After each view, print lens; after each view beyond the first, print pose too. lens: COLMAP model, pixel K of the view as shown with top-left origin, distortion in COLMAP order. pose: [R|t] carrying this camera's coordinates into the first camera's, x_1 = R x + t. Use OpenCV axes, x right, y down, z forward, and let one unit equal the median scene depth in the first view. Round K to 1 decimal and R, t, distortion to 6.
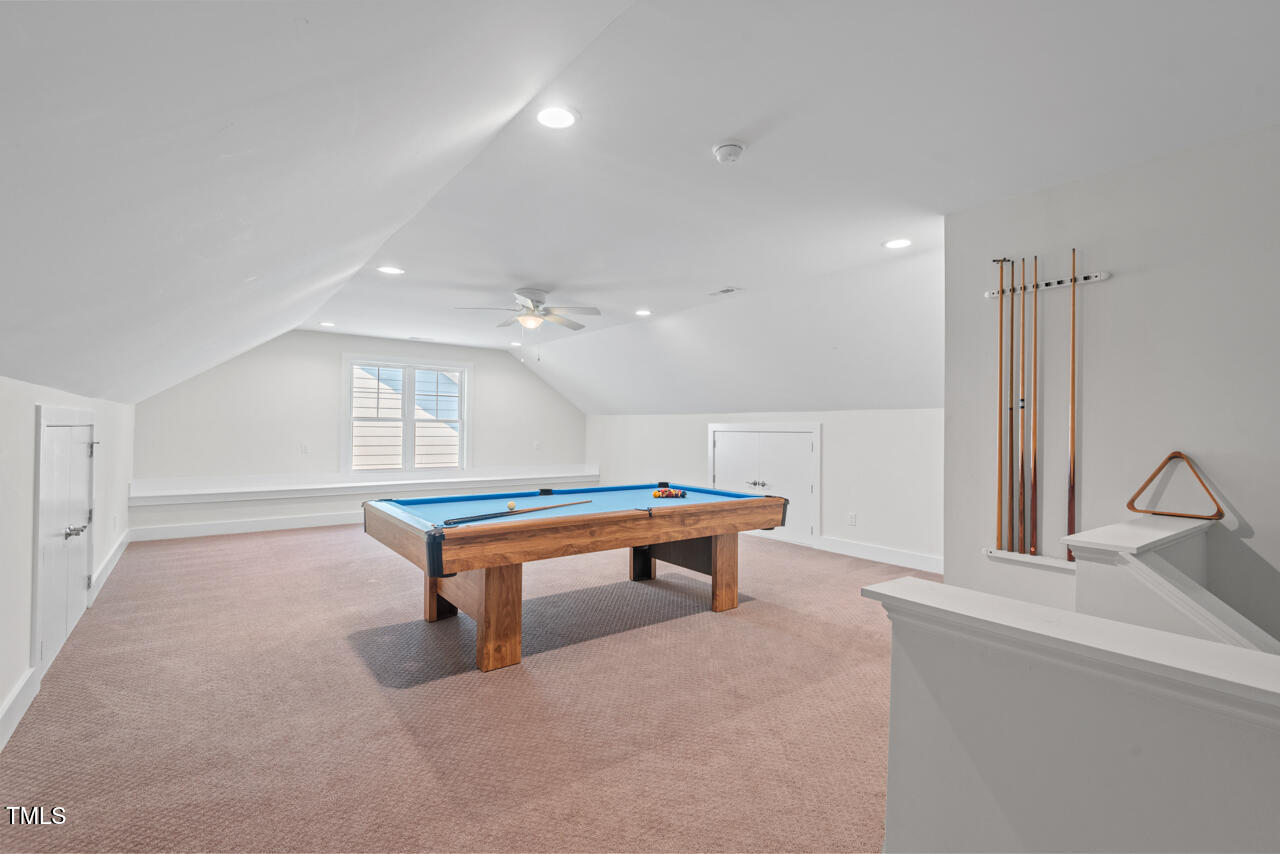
lens RADIAL K [[580.6, 0, 643.4], [0, 580.6, 410.5], [0, 0, 1]] dist [0.038674, -0.026974]
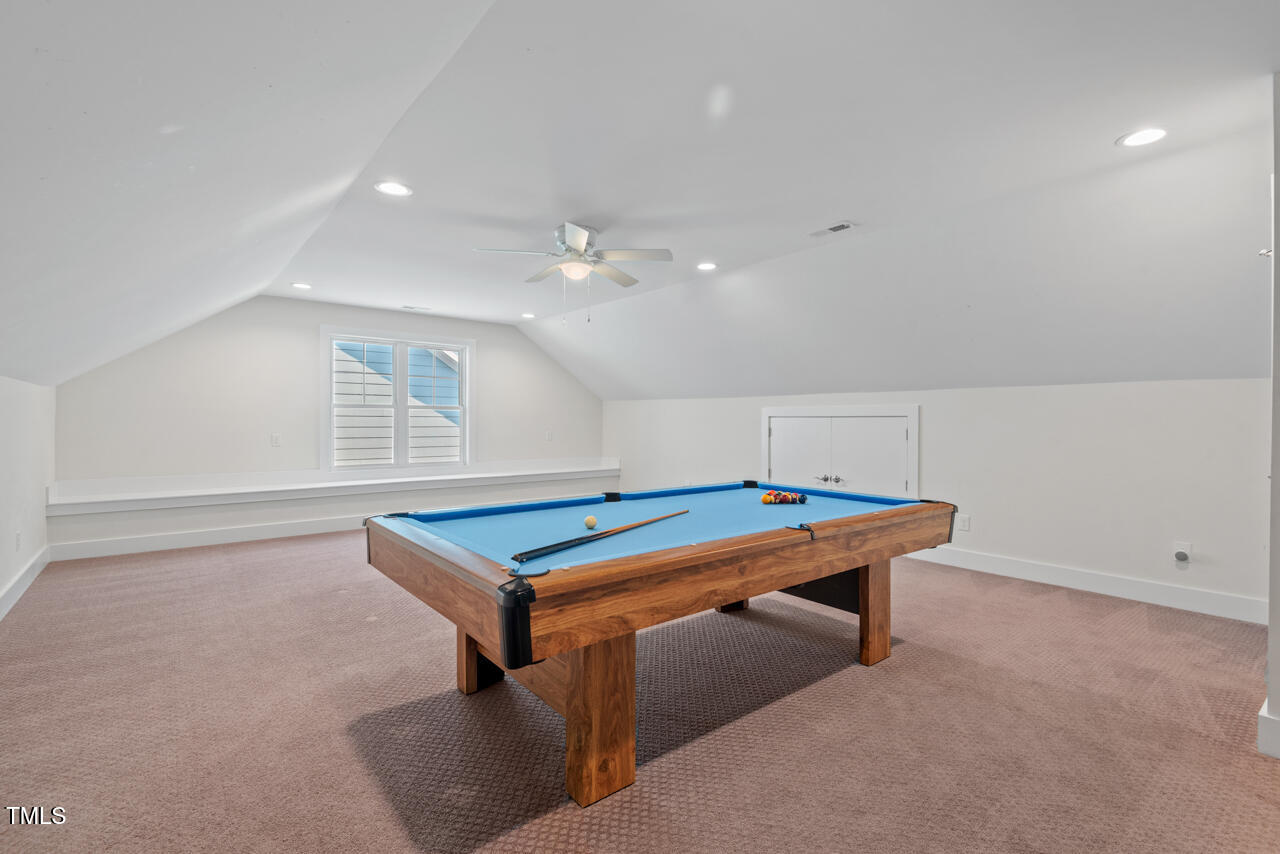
lens RADIAL K [[588.8, 0, 644.2], [0, 588.8, 410.9], [0, 0, 1]] dist [0.027073, -0.014560]
pose [[0.999469, -0.005992, 0.032019, -0.168736], [0.005454, 0.999843, 0.016851, 0.022044], [-0.032115, -0.016668, 0.999345, 0.293131]]
